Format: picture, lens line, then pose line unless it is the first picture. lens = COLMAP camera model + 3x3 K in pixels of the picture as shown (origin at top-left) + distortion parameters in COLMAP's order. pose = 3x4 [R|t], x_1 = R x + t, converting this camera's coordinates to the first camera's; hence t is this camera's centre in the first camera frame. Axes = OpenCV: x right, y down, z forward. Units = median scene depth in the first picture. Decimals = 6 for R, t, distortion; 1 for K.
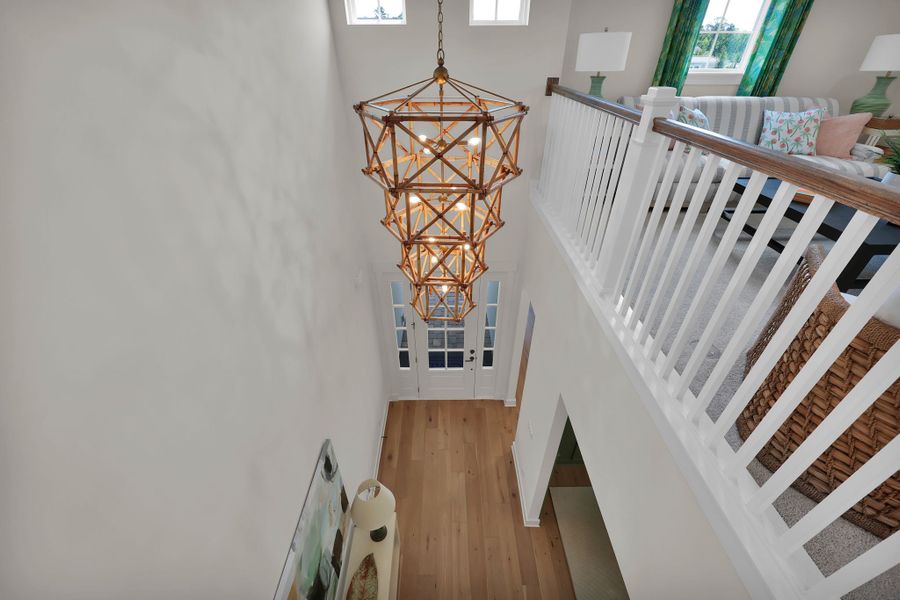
lens RADIAL K [[358.4, 0, 451.6], [0, 358.4, 297.0], [0, 0, 1]] dist [-0.007735, 0.001215]
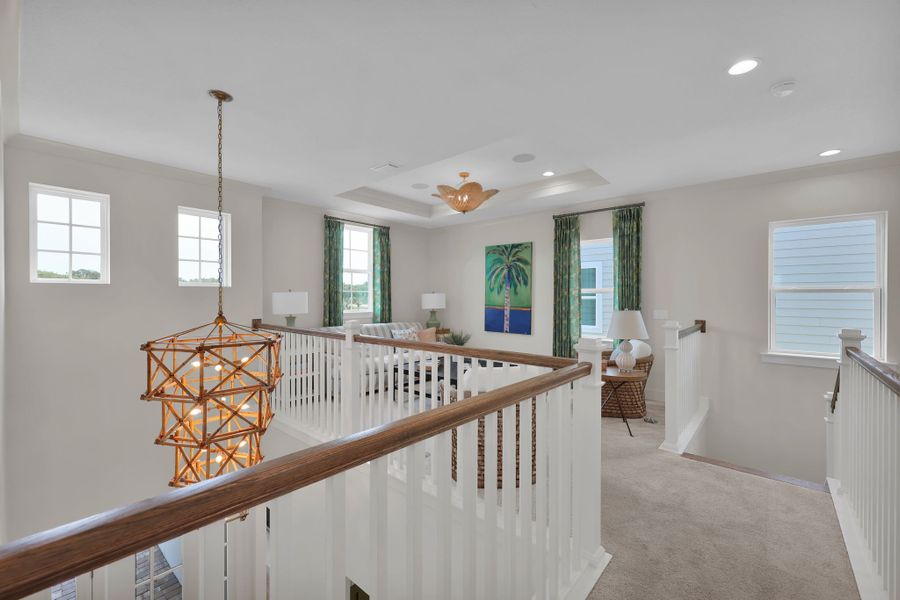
lens RADIAL K [[358.4, 0, 448.1], [0, 358.4, 300.2], [0, 0, 1]] dist [-0.007735, 0.001215]
pose [[0.662562, -0.001664, 0.749005, -0.229095], [0.421254, 0.827680, -0.370798, 0.111906], [-0.619319, 0.561198, 0.549091, -0.194846]]
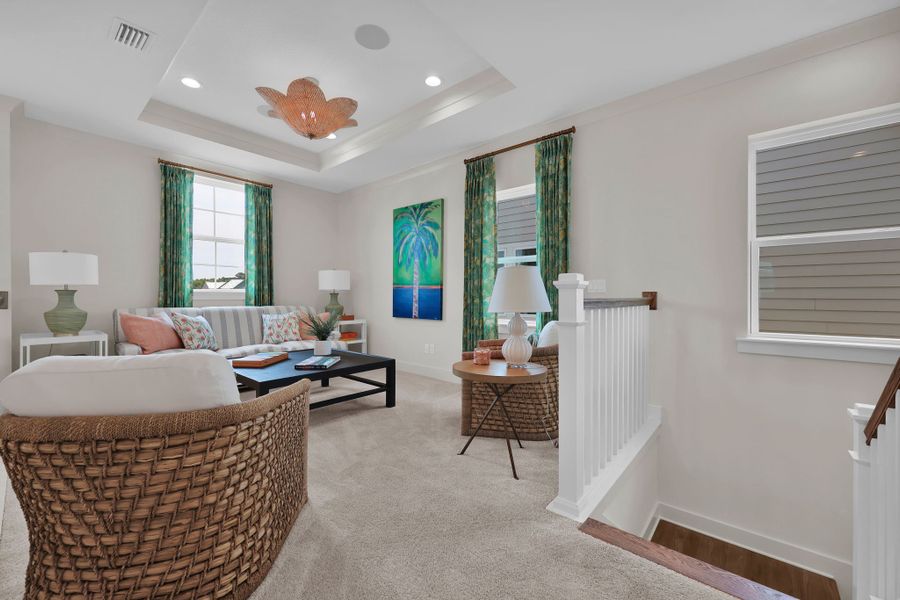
lens RADIAL K [[358.4, 0, 439.6], [0, 358.4, 298.7], [0, 0, 1]] dist [-0.007735, 0.001215]
pose [[0.652100, -0.002452, 0.758129, 0.331814], [0.426501, 0.827934, -0.364174, 0.189555], [-0.626787, 0.560820, 0.540942, -0.152882]]
